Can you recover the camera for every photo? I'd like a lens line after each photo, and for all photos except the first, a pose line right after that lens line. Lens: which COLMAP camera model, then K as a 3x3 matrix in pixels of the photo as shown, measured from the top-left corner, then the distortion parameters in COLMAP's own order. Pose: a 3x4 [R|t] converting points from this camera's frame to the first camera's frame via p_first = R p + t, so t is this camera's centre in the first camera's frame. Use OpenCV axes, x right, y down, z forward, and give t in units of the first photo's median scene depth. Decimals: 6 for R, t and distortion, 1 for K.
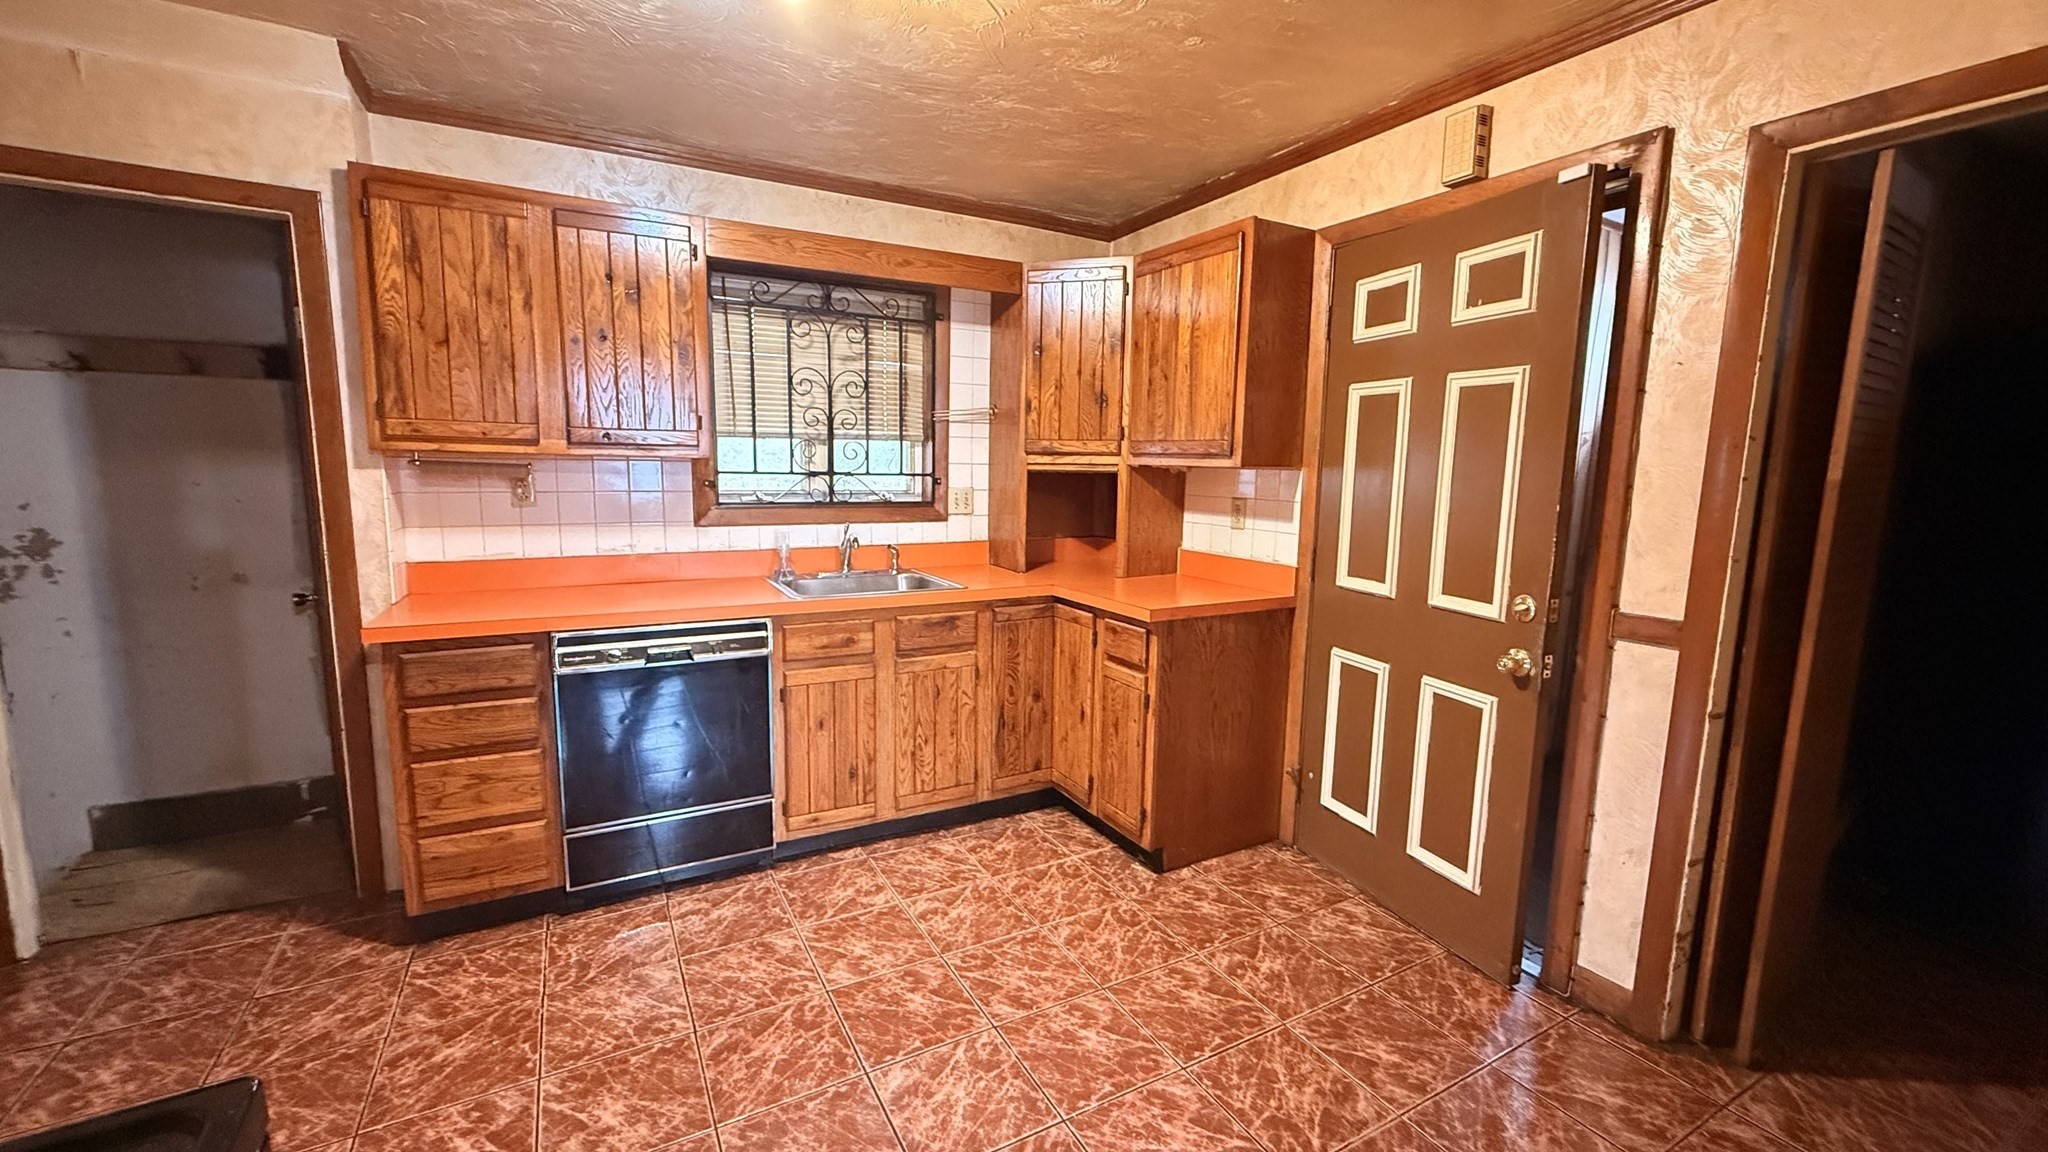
lens RADIAL K [[814.7, 0, 1022.6], [0, 814.7, 576.3], [0, 0, 1]] dist [-0.000182, 0.000087]
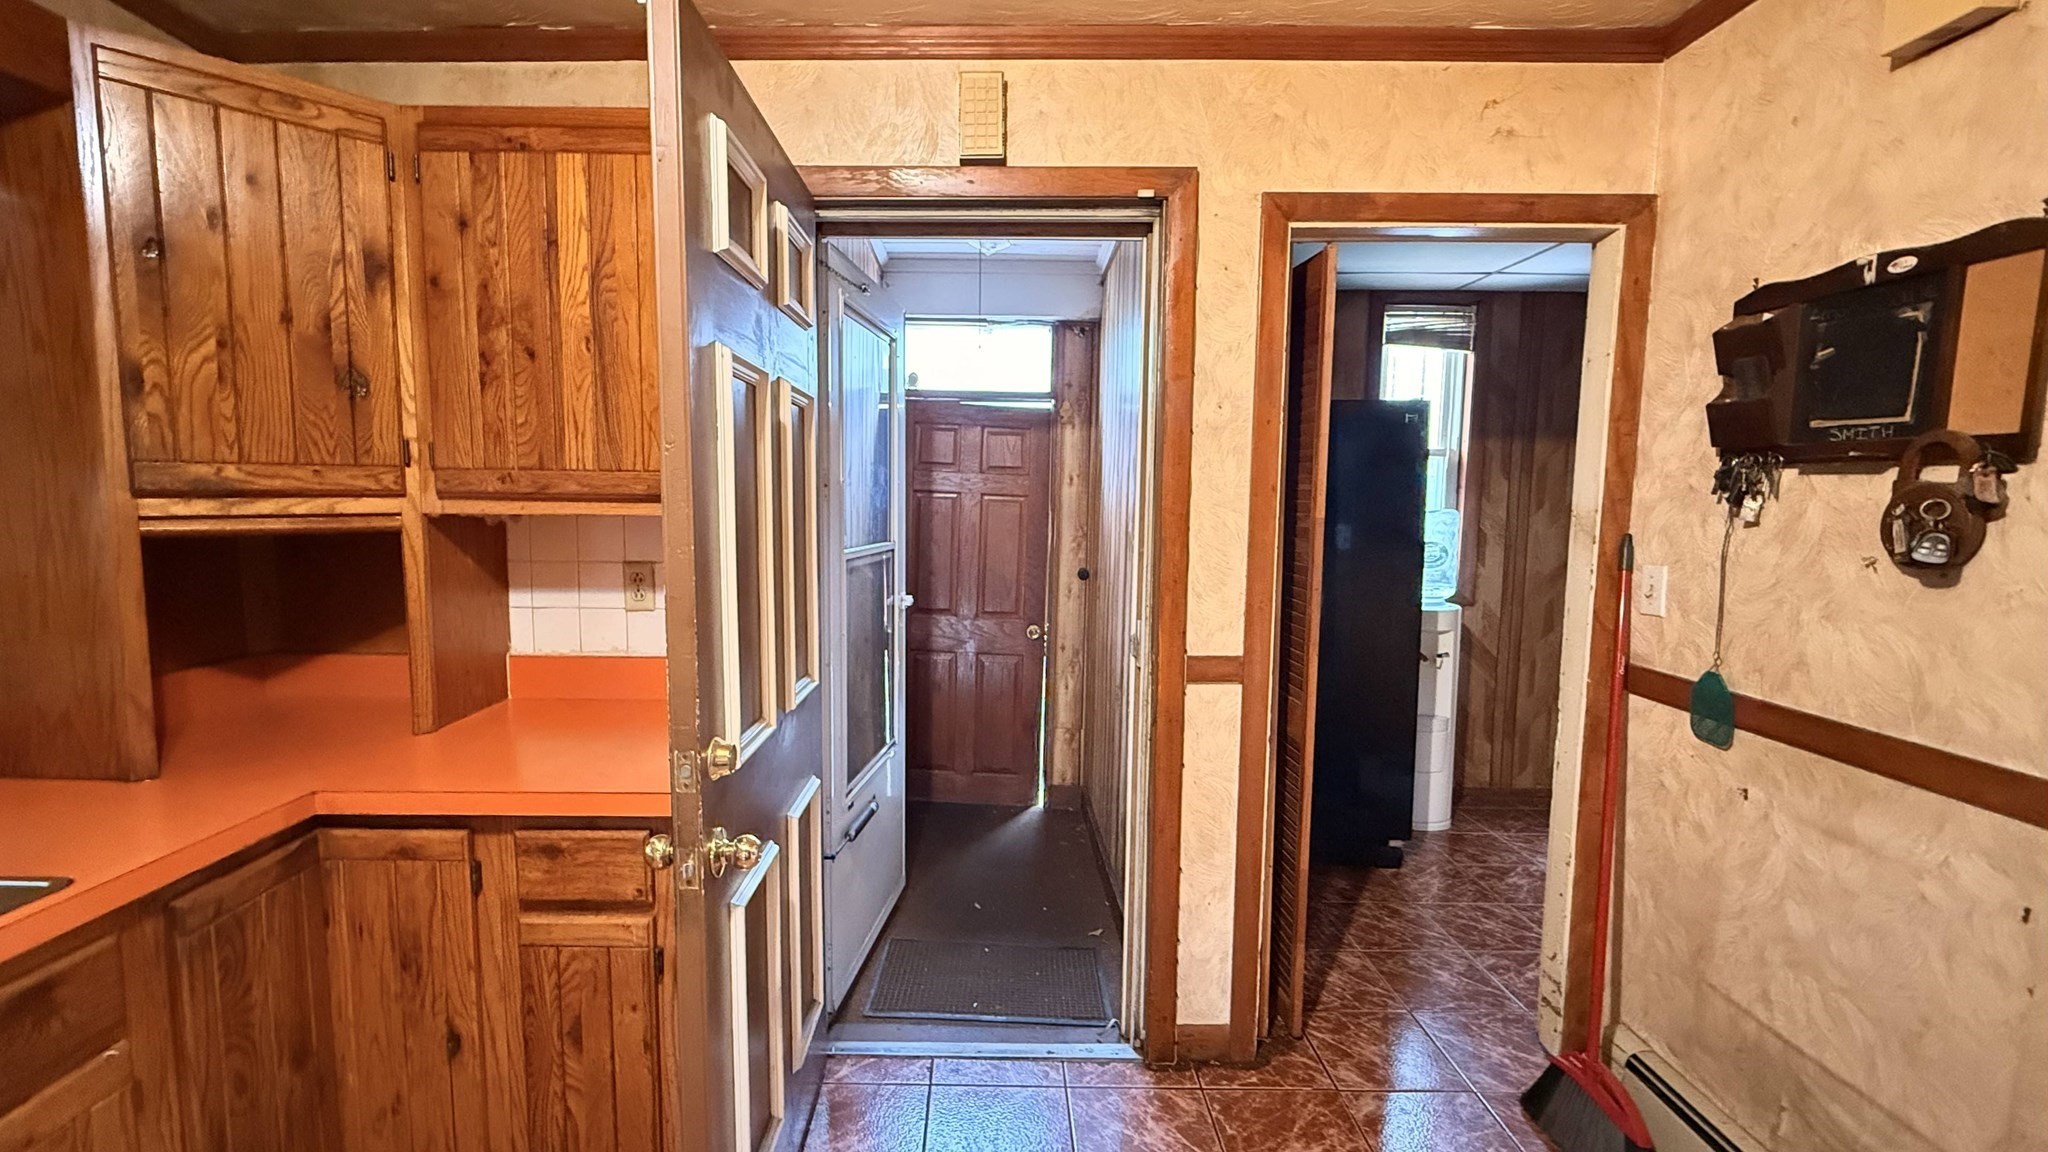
lens RADIAL K [[855.7, 0, 986.9], [0, 855.7, 575.4], [0, 0, 1]] dist [0.001321, -0.000275]
pose [[0.493728, -0.096652, 0.864229, -0.199713], [0.122837, 0.991591, 0.040720, -0.092632], [-0.860897, 0.086054, 0.501449, 0.514342]]
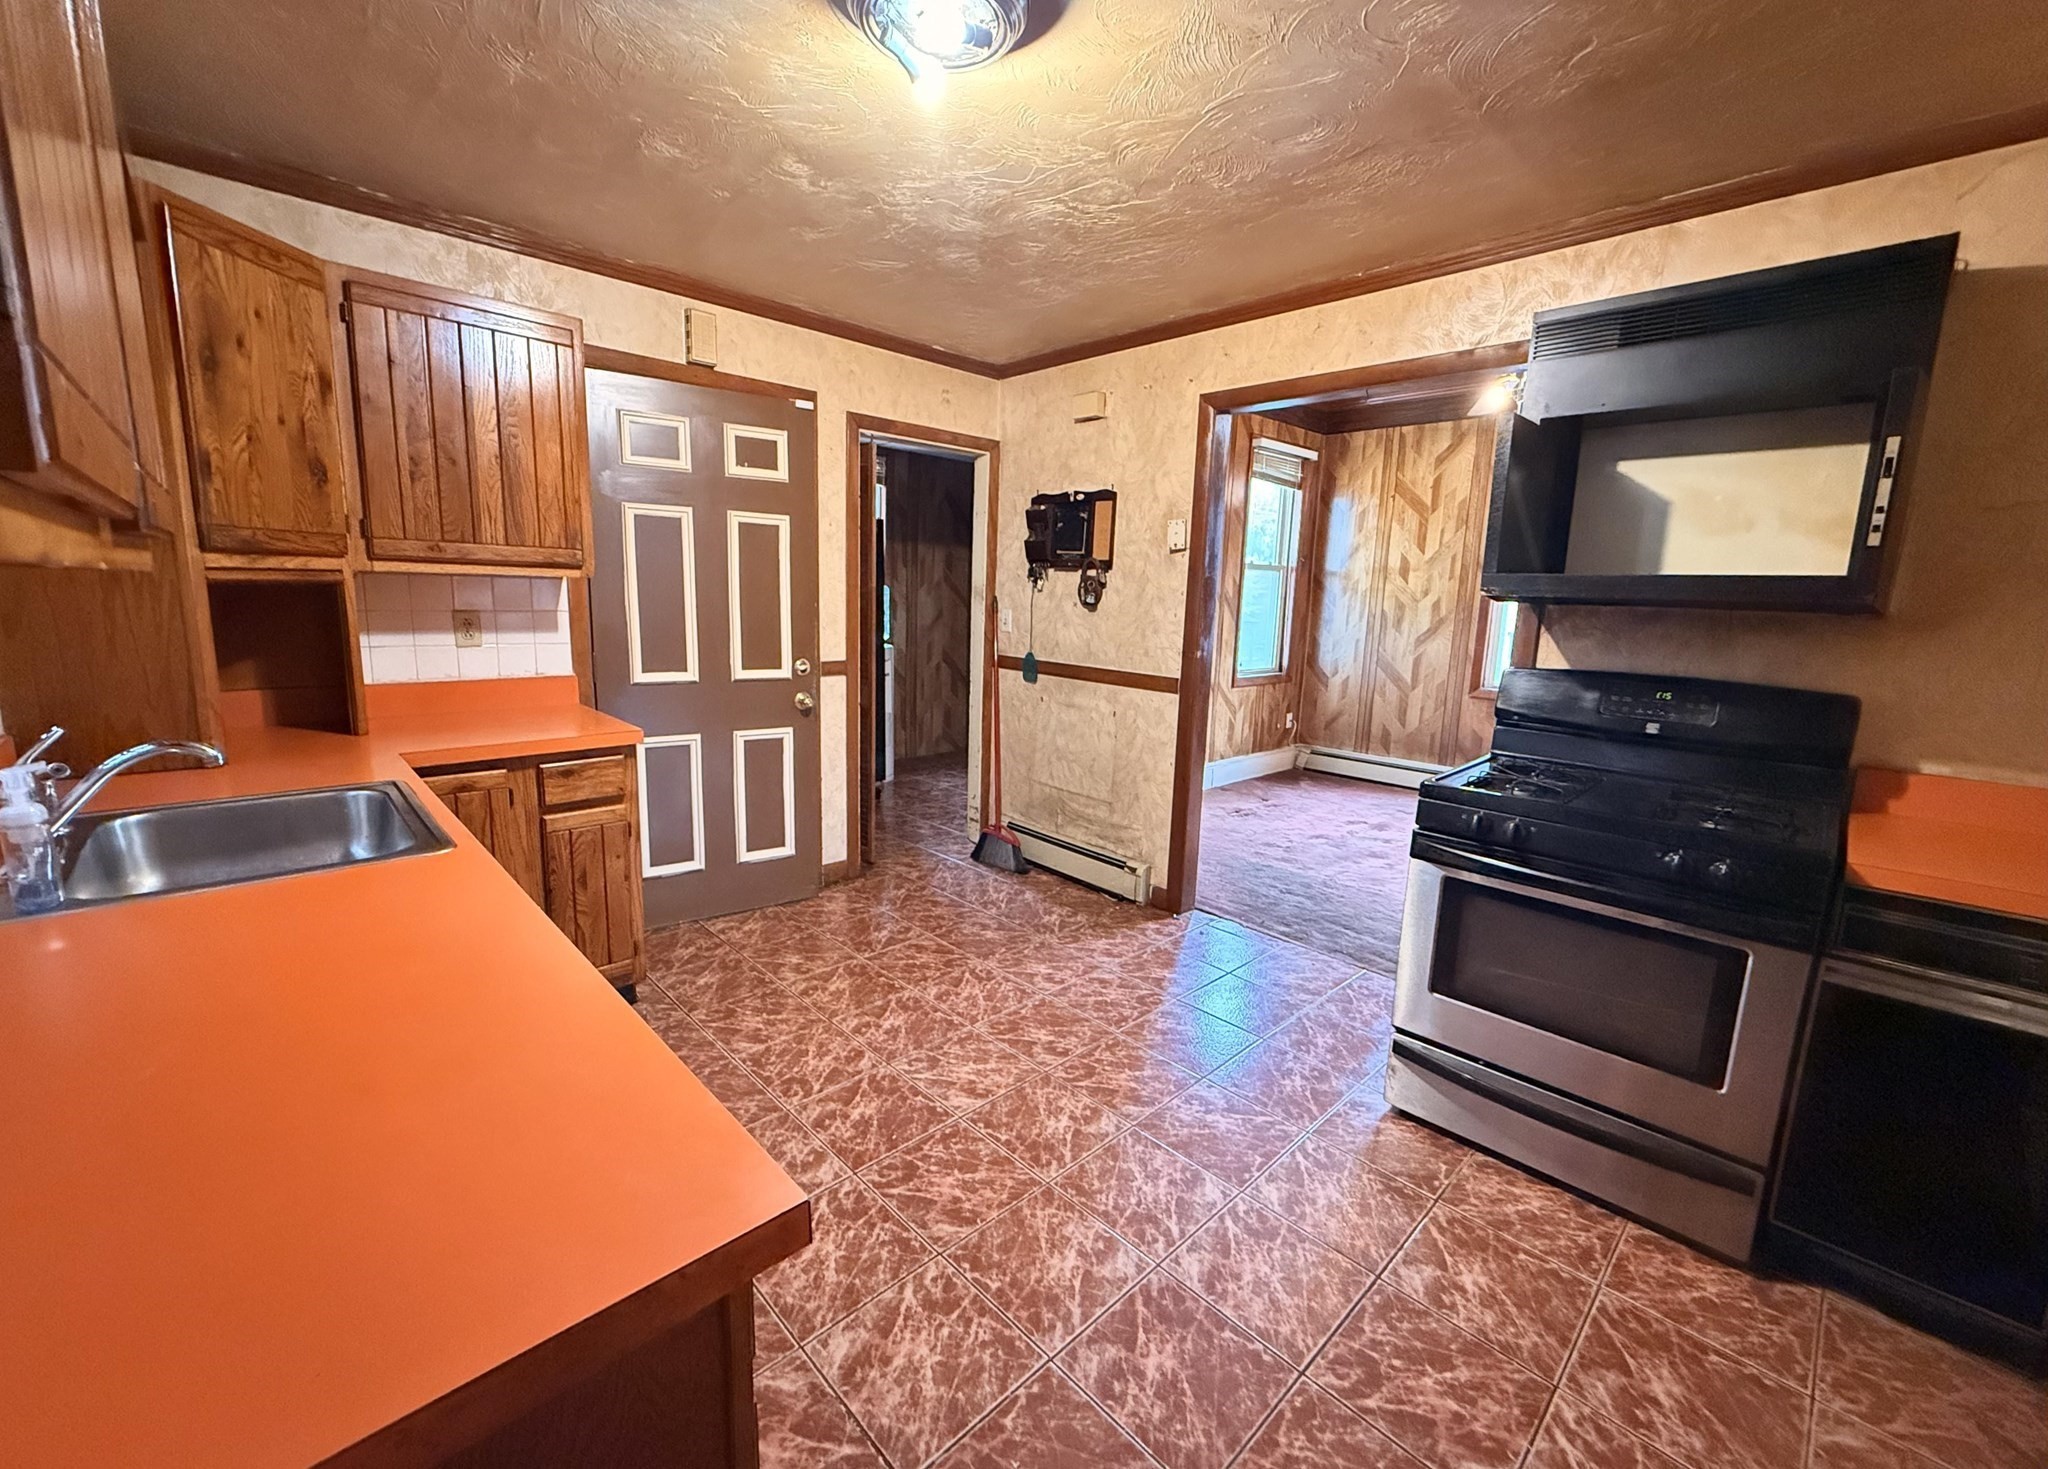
lens RADIAL K [[831.2, 0, 1017.2], [0, 831.2, 729.2], [0, 0, 1]] dist [0.000942, 0.000212]
pose [[-0.252671, -0.187605, 0.949190, -0.857268], [0.099521, 0.970780, 0.218364, -0.125972], [-0.962420, 0.149638, -0.226617, 0.766736]]
